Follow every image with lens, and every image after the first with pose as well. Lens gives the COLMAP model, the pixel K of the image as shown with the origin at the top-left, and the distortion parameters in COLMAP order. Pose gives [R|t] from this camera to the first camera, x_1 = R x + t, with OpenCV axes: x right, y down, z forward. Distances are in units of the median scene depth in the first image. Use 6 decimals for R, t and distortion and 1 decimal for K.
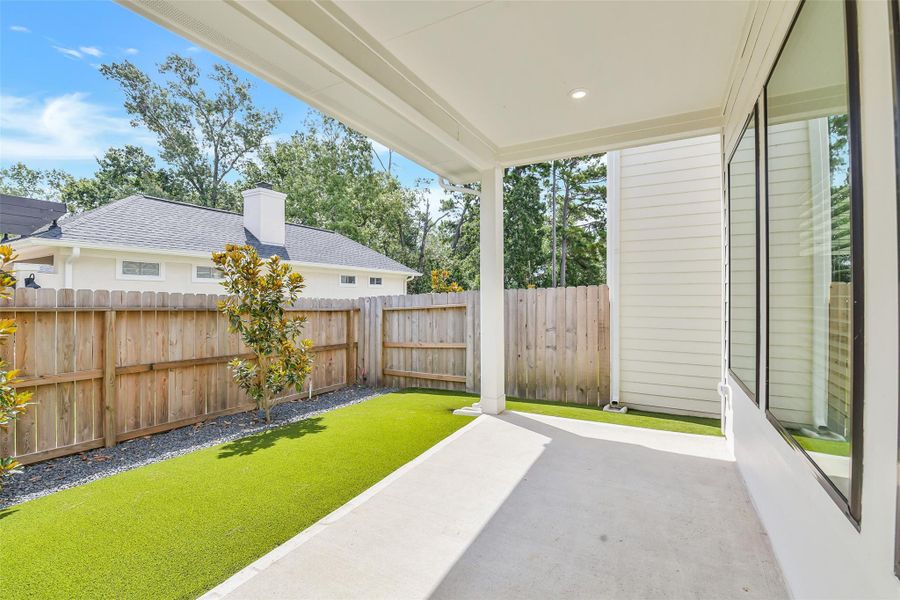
lens RADIAL K [[382.7, 0, 453.6], [0, 382.7, 298.9], [0, 0, 1]] dist [0.002608, 0.000396]
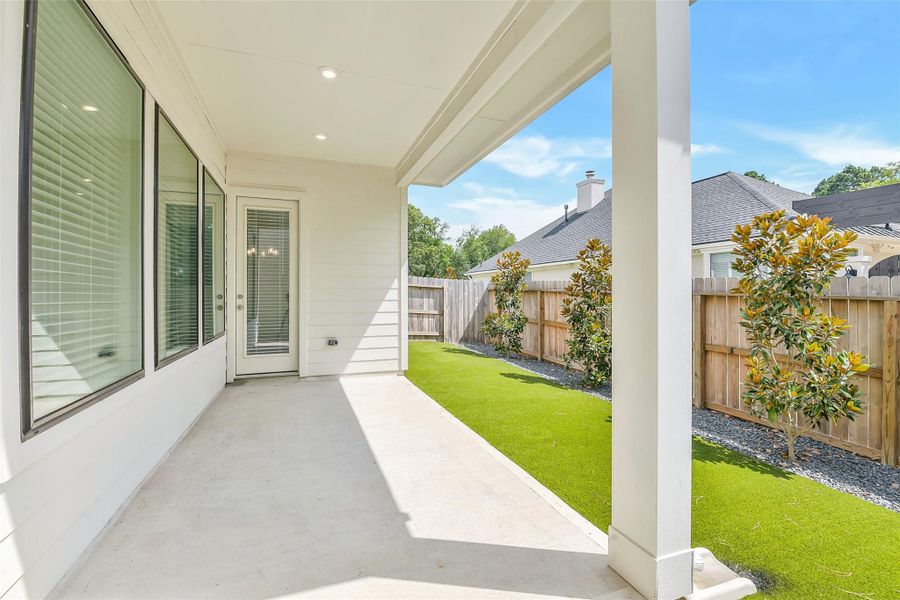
lens RADIAL K [[392.4, 0, 448.1], [0, 392.4, 296.4], [0, 0, 1]] dist [0.002437, -0.002359]
pose [[-0.642734, 0.004124, -0.766078, 0.639258], [0.006694, 0.999978, -0.000233, 0.035662], [0.766060, -0.005278, -0.642748, 1.385240]]
